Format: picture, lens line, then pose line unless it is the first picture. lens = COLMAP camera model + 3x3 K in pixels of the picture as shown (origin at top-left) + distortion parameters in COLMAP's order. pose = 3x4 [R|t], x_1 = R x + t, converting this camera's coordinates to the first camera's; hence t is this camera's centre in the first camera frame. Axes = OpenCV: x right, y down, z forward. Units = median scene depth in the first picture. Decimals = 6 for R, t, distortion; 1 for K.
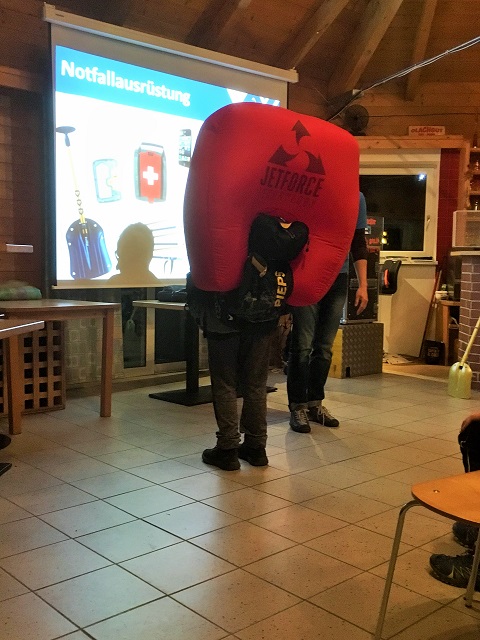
lens RADIAL K [[710.1, 0, 240.0], [0, 710.1, 320.0], [0, 0, 1]] dist [0.073627, -0.008667]
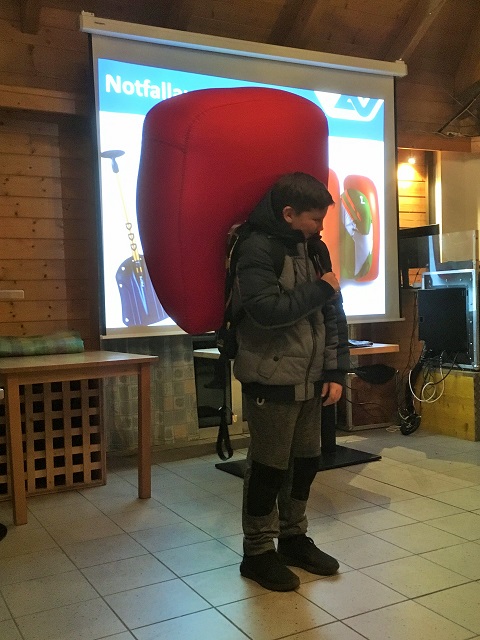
lens RADIAL K [[710.1, 0, 240.0], [0, 710.1, 320.0], [0, 0, 1]] dist [0.073627, -0.008667]
pose [[0.970189, -0.036458, -0.239592, 0.103717], [0.024242, 0.998261, -0.053739, -0.016407], [0.241134, 0.046329, 0.969385, 0.213684]]
